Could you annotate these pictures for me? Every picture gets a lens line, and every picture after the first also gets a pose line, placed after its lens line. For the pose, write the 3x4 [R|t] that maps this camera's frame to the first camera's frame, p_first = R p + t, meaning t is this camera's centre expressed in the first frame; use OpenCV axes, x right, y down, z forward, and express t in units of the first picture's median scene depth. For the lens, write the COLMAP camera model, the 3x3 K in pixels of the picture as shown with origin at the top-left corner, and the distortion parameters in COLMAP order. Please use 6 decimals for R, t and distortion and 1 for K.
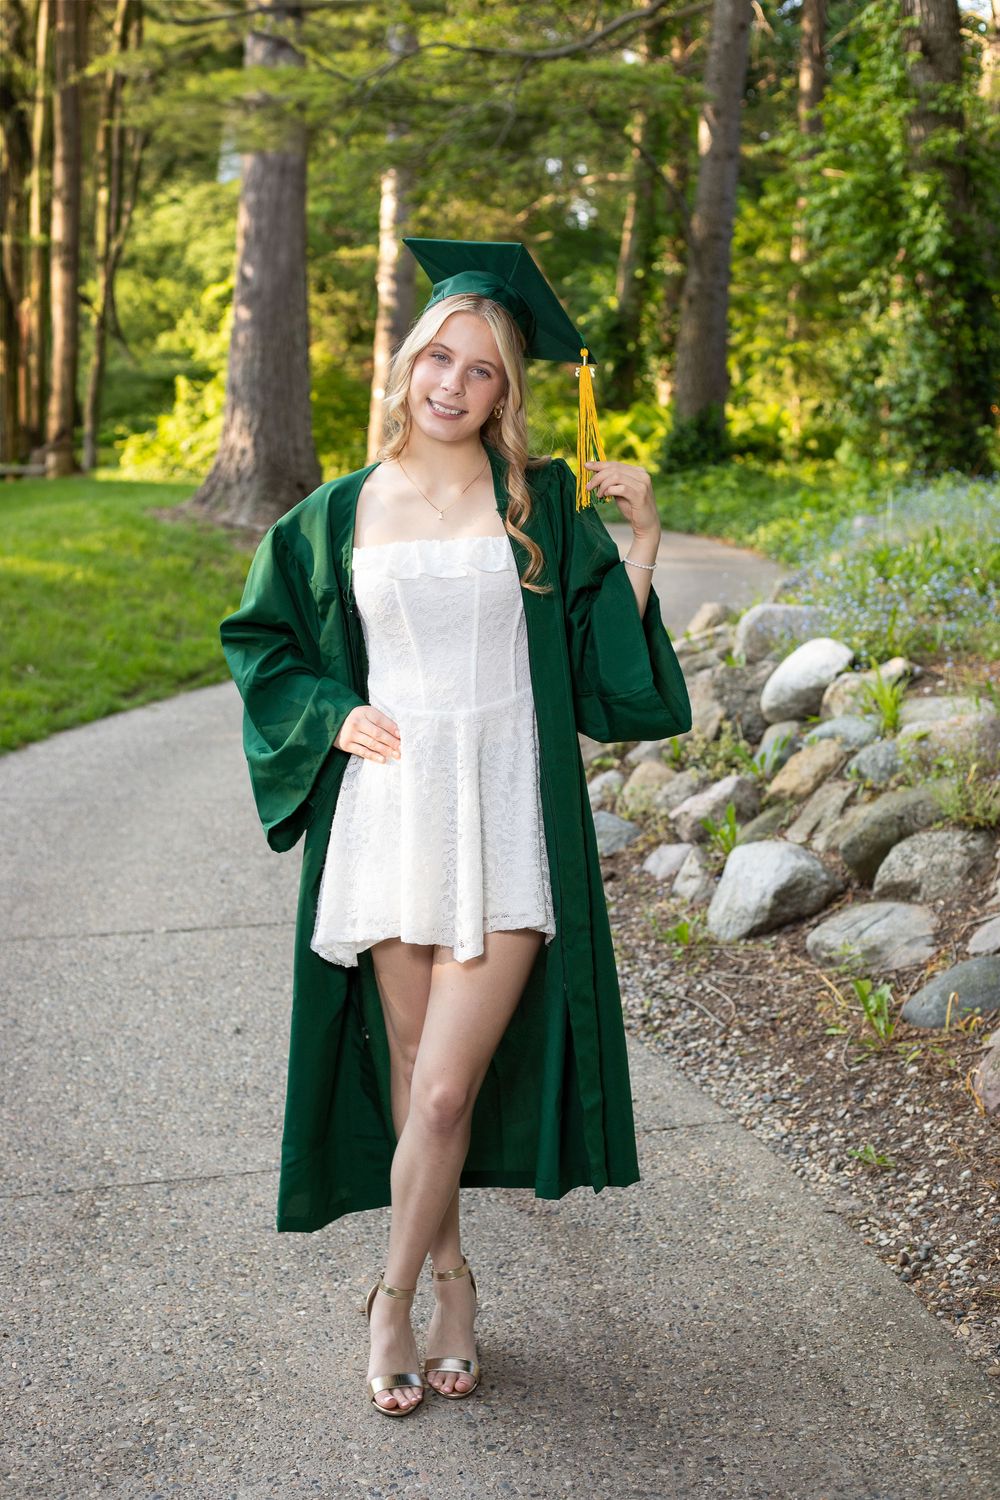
lens RADIAL K [[2231.9, 0, 500.0], [0, 2231.9, 750.0], [0, 0, 1]] dist [-0.012949, -0.051566]
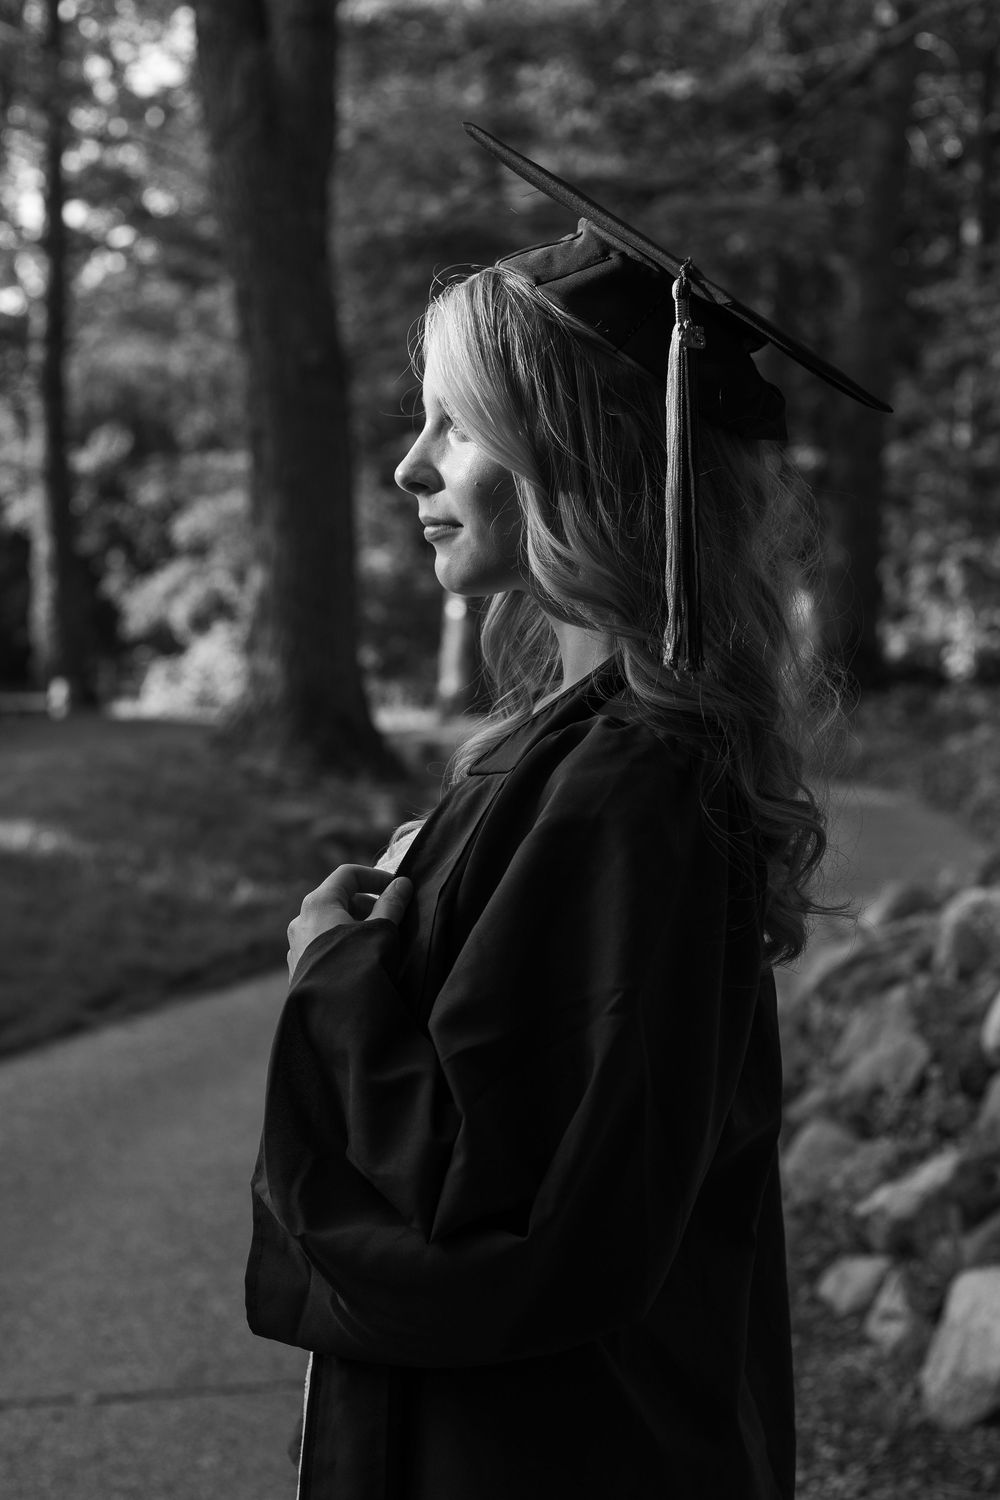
lens RADIAL K [[2231.9, 0, 500.0], [0, 2231.9, 750.0], [0, 0, 1]] dist [-0.012949, -0.051566]
pose [[0.998779, -0.002273, -0.049349, 0.002697], [-0.002818, 0.994692, -0.102856, -0.038769], [0.049321, 0.102870, 0.993471, 0.306675]]
